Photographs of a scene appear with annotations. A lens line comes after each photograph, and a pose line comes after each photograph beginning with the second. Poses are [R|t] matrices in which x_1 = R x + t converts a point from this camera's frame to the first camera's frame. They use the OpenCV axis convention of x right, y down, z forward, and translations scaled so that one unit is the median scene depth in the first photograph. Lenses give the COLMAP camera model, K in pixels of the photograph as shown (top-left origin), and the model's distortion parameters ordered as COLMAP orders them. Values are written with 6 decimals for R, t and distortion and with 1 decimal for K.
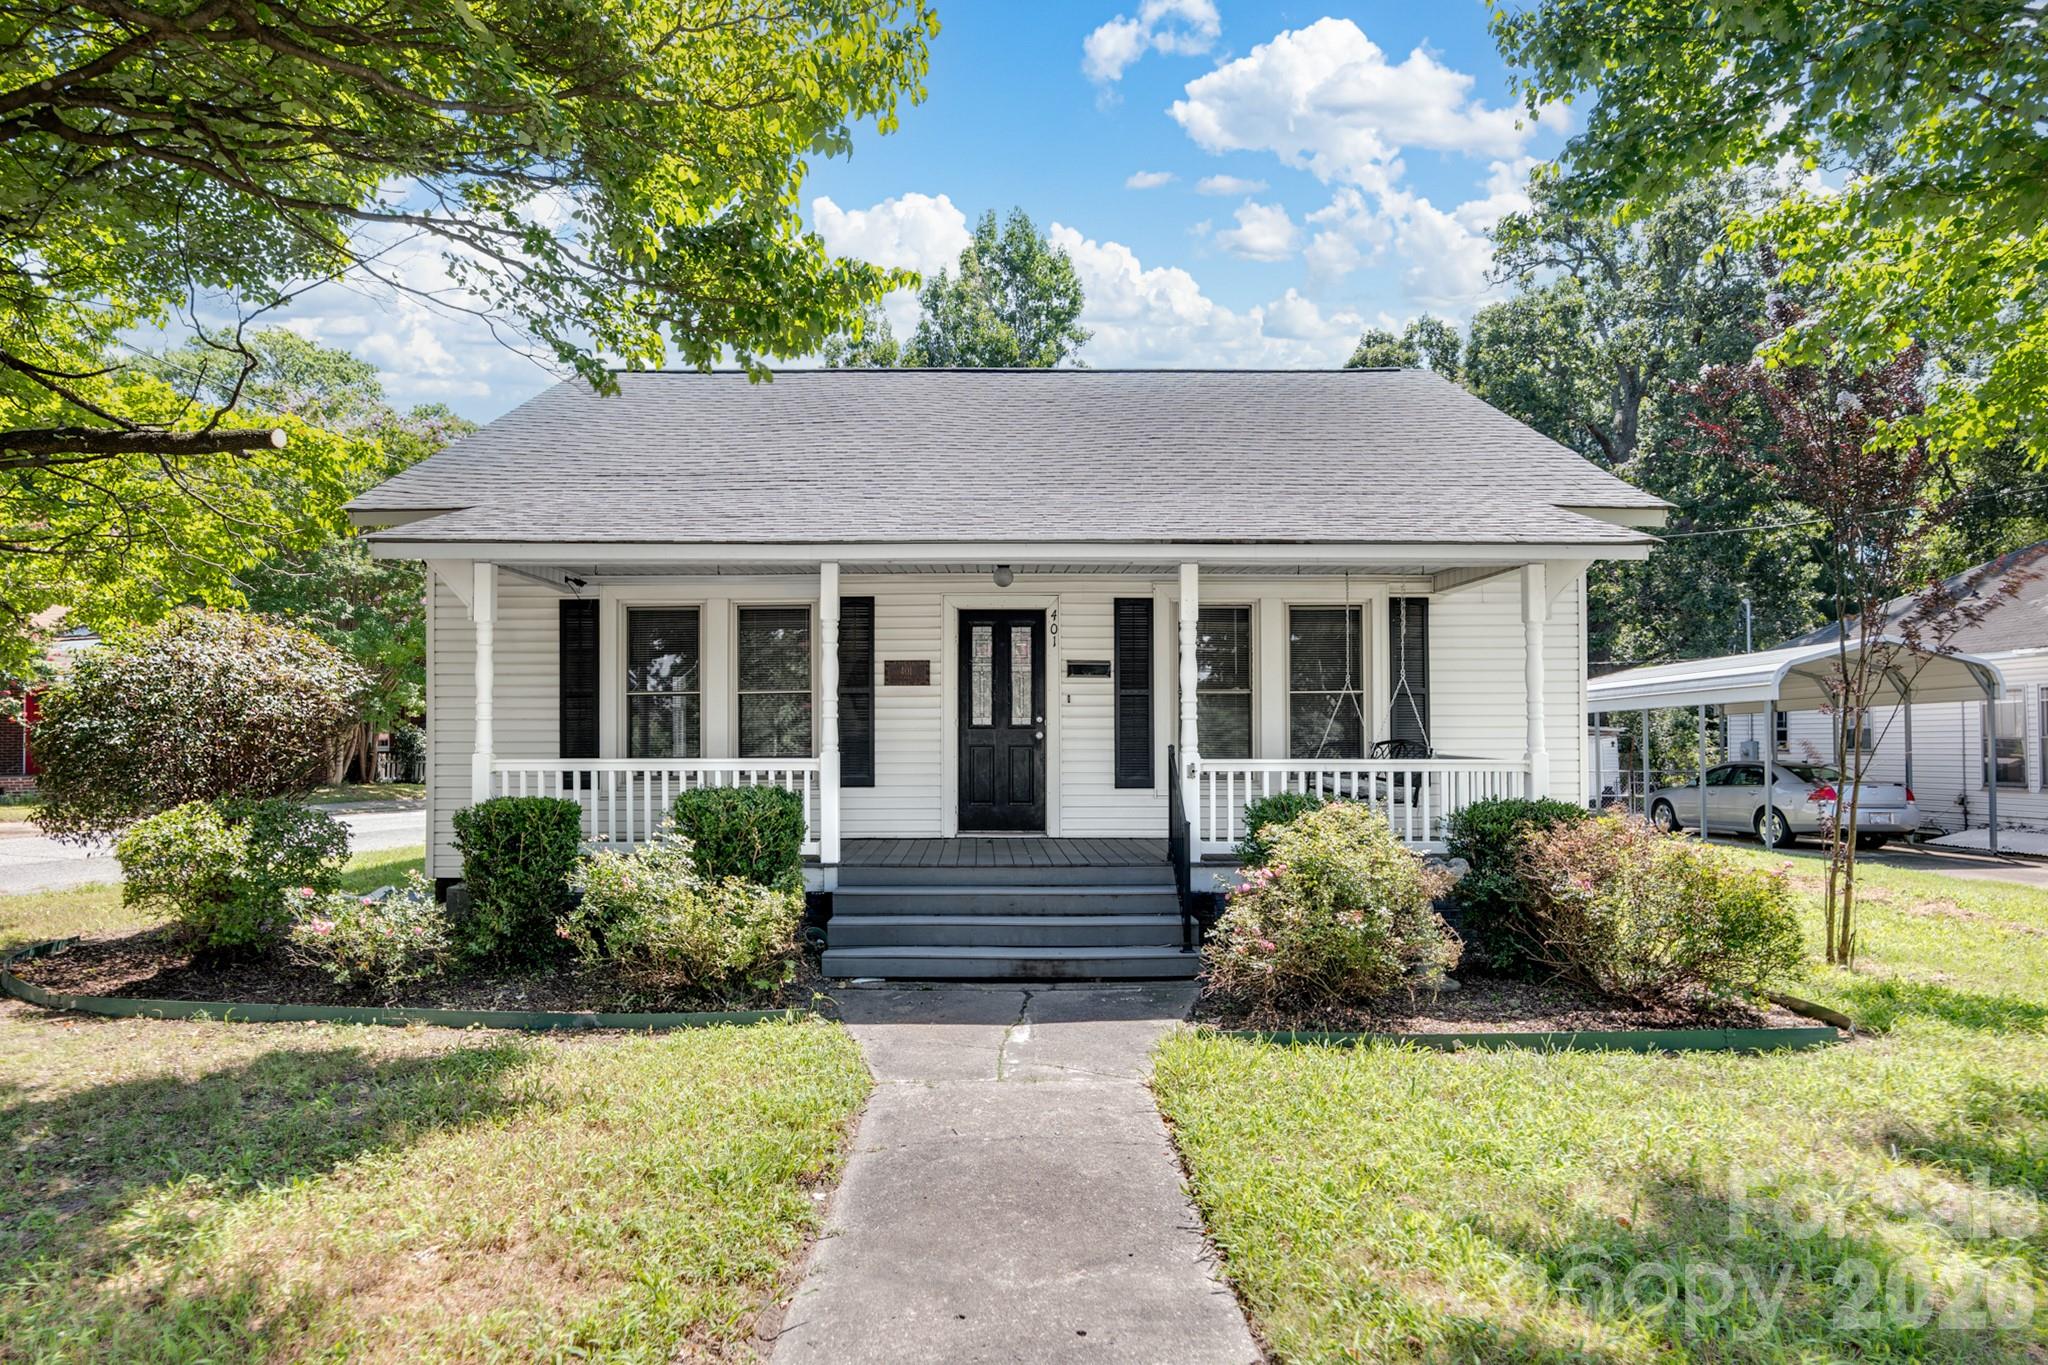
lens RADIAL K [[969.1, 0, 1031.7], [0, 969.1, 687.3], [0, 0, 1]] dist [-0.001369, -0.000169]
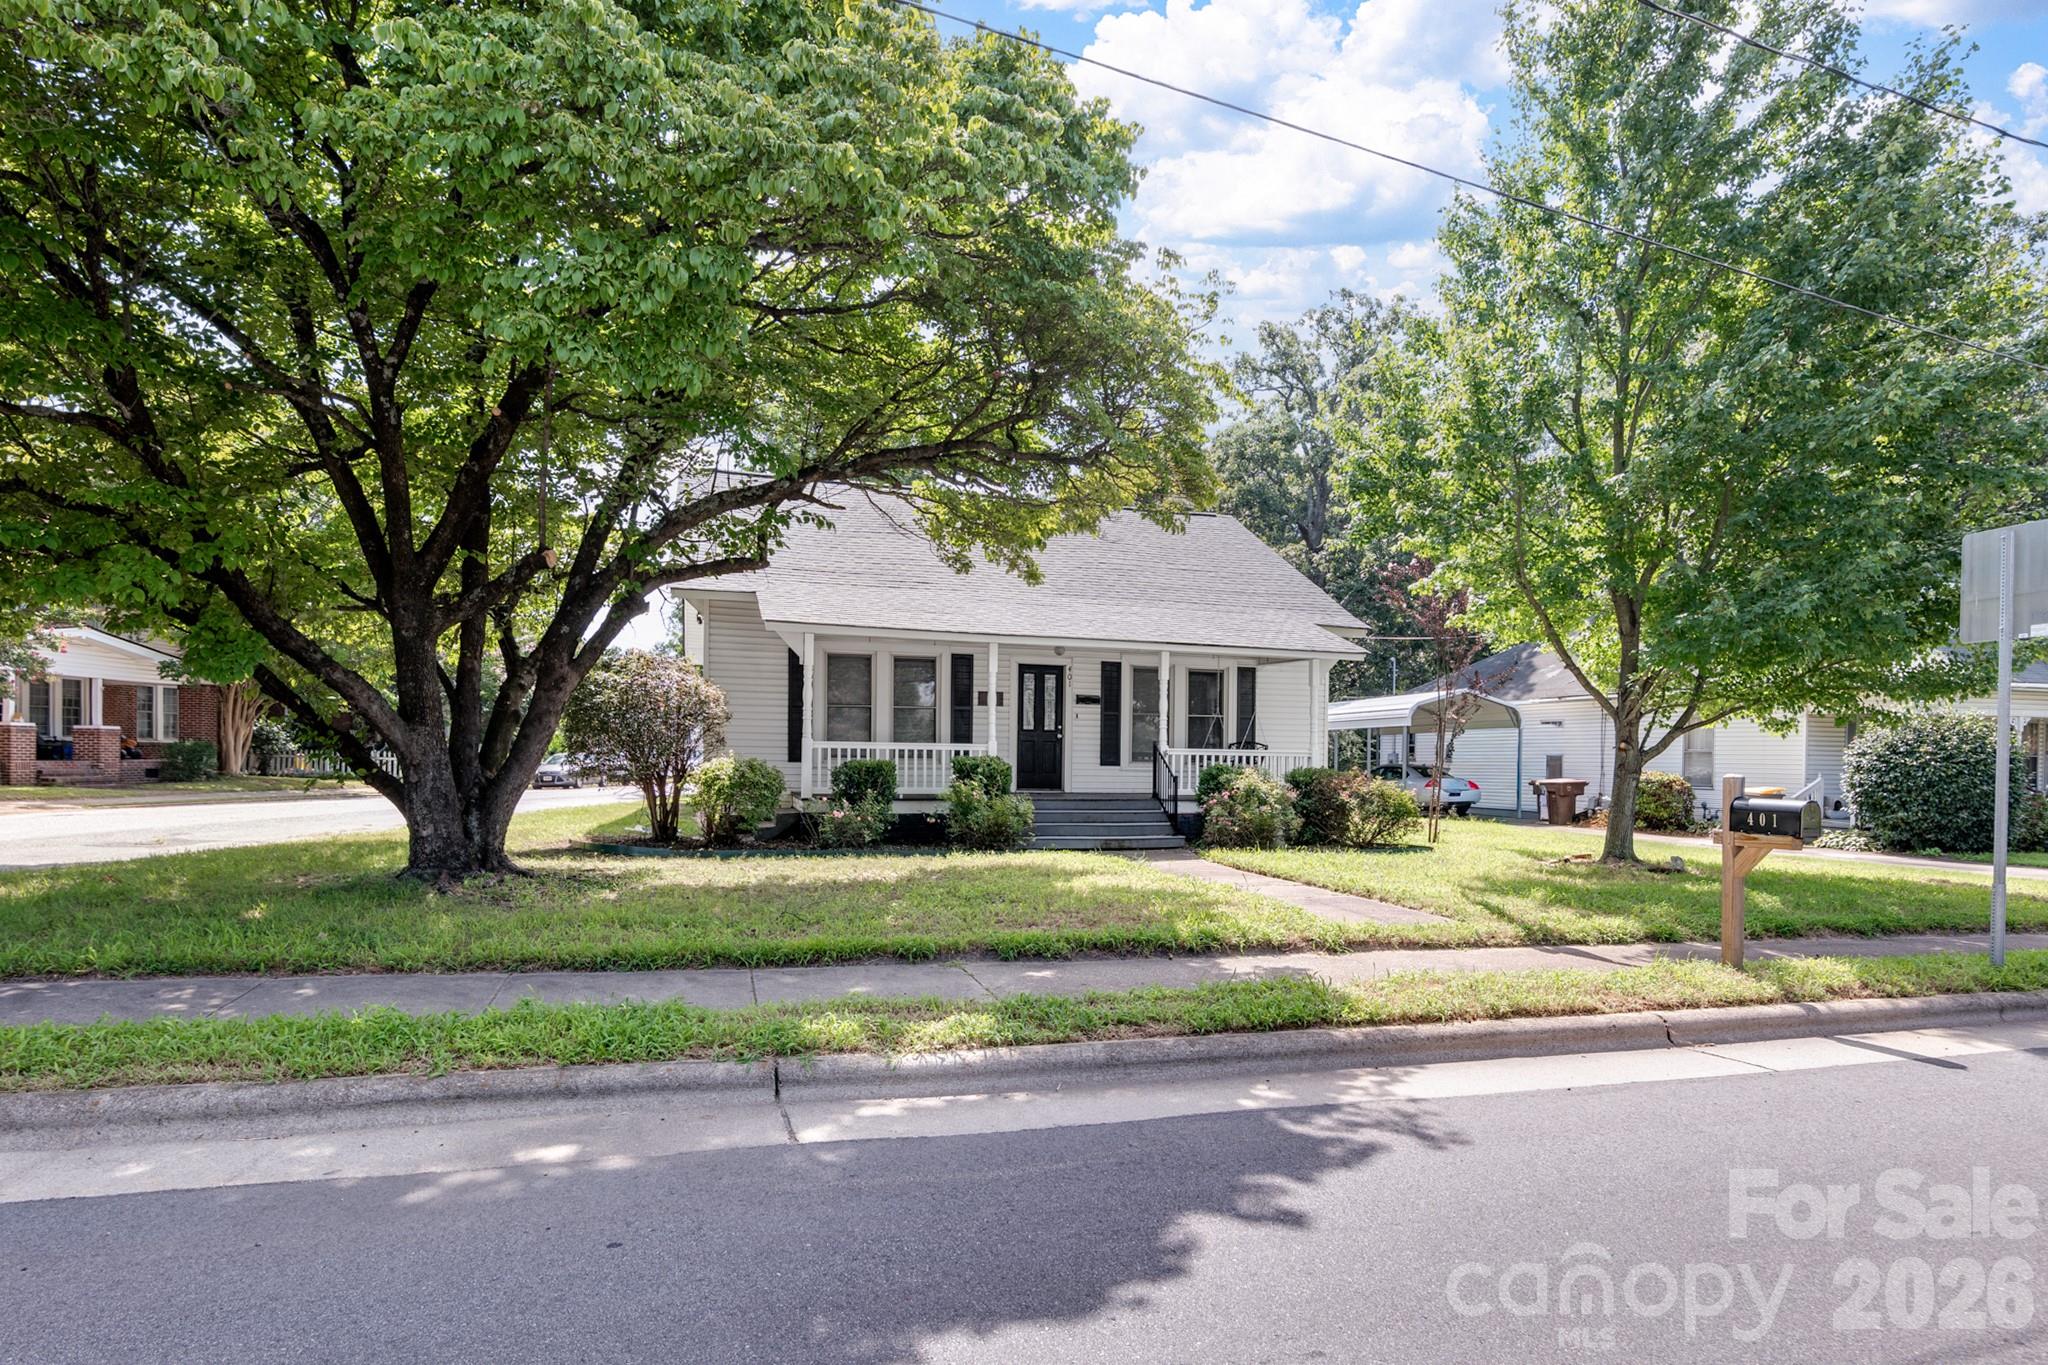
lens RADIAL K [[992.4, 0, 1020.0], [0, 992.4, 690.9], [0, 0, 1]] dist [-0.000934, 0.000379]
pose [[0.959870, 0.033856, 0.278395, -0.578456], [-0.031863, 0.999424, -0.011683, -0.009697], [-0.278630, 0.002344, 0.960396, -0.744333]]
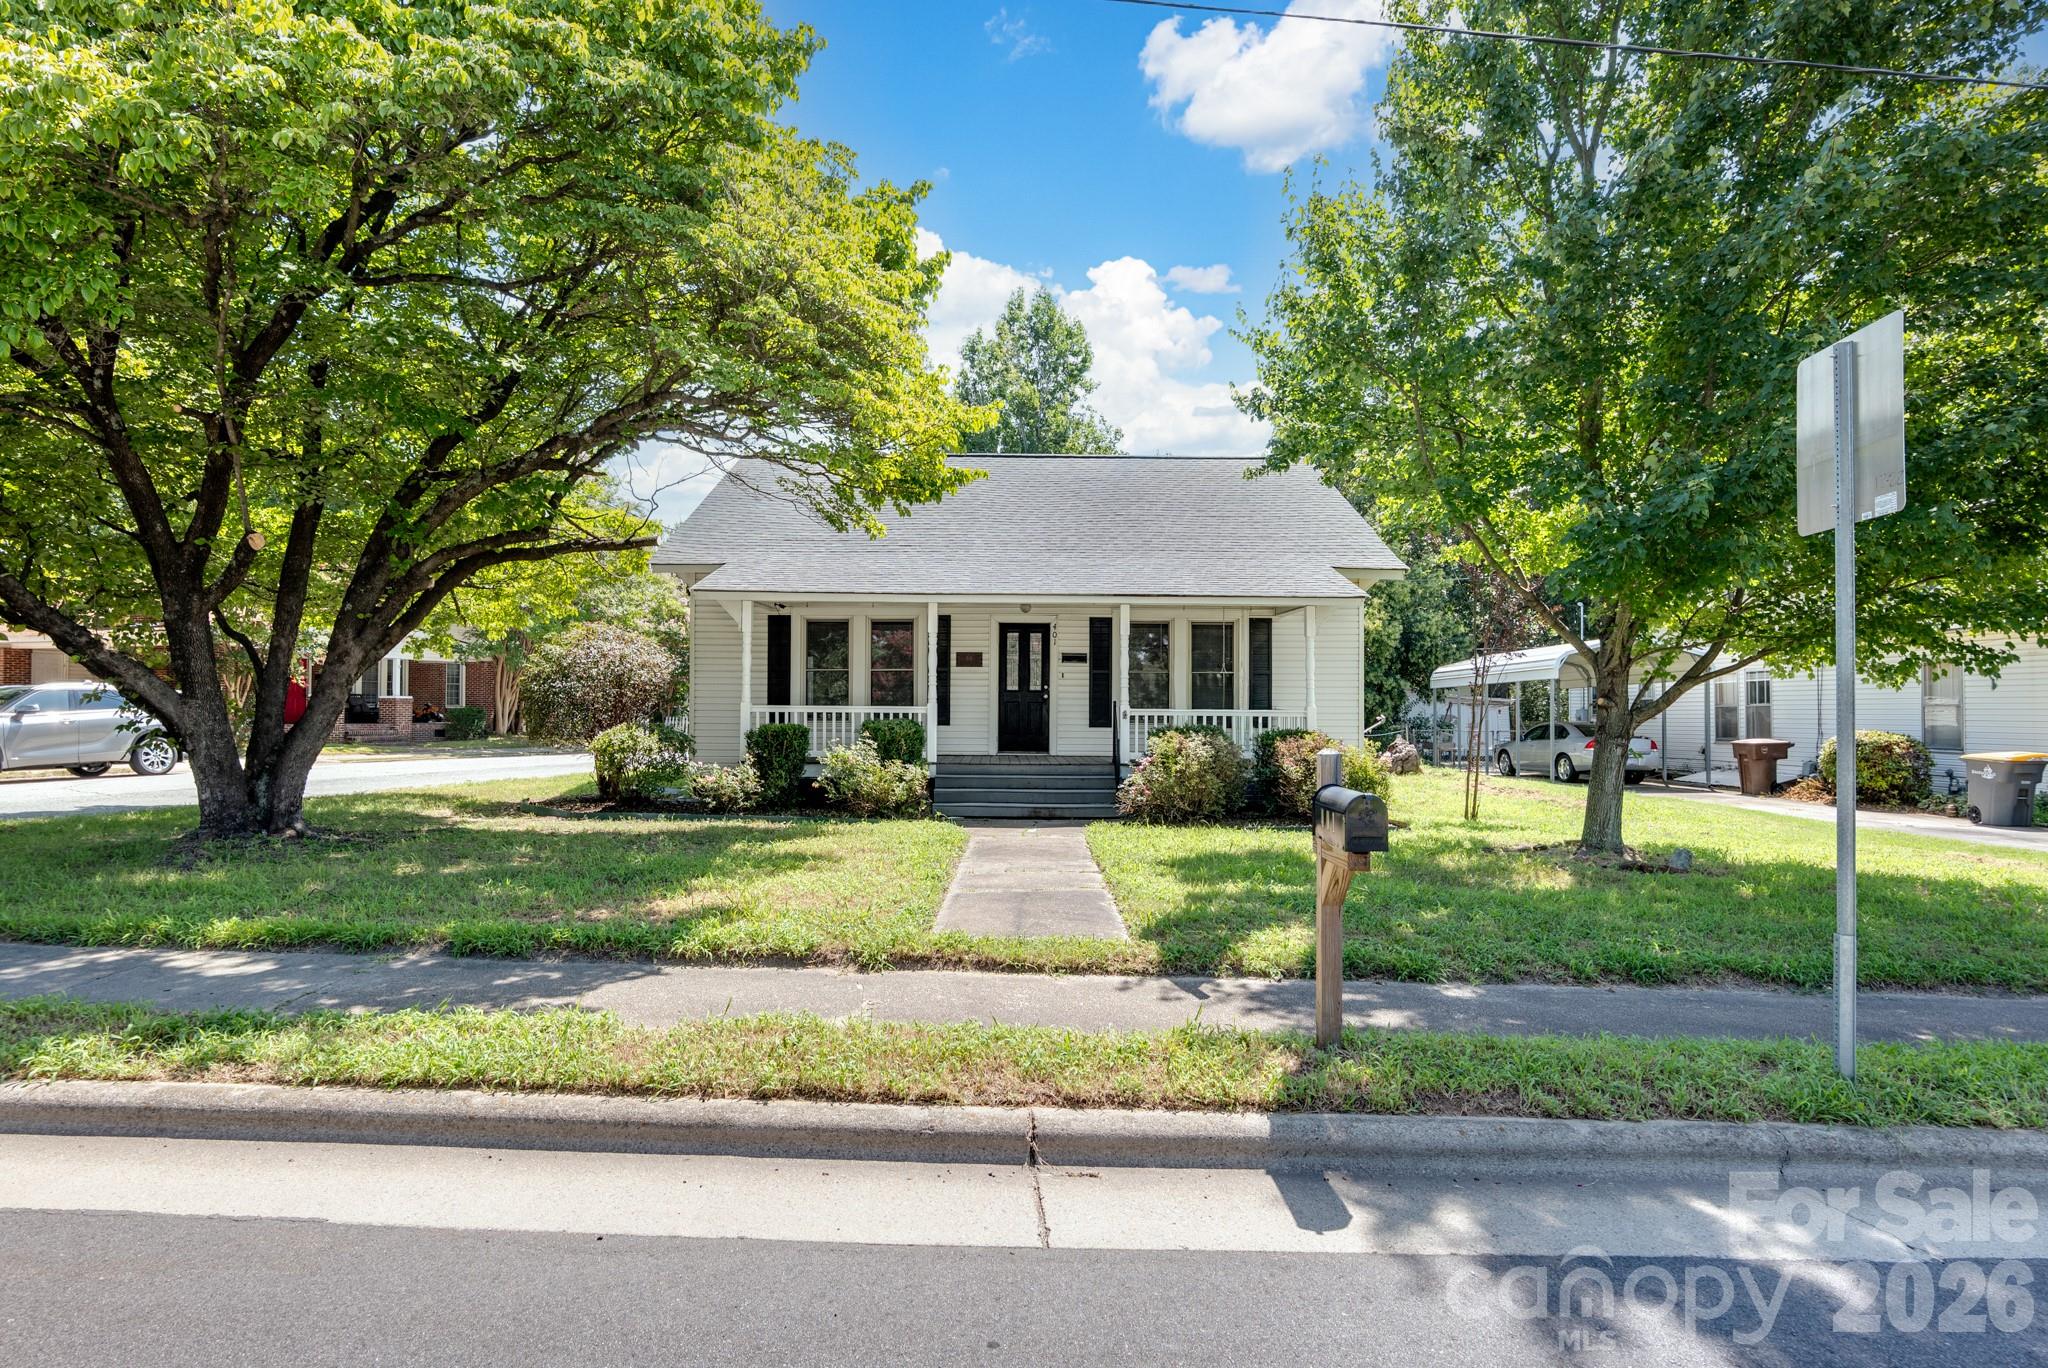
lens RADIAL K [[921.3, 0, 1056.1], [0, 921.3, 635.7], [0, 0, 1]] dist [0.000511, 0.000078]
pose [[0.999962, 0.008594, 0.001514, 0.023133], [-0.008553, 0.999654, -0.024864, -0.017568], [-0.001727, 0.024851, 0.999690, -0.642462]]
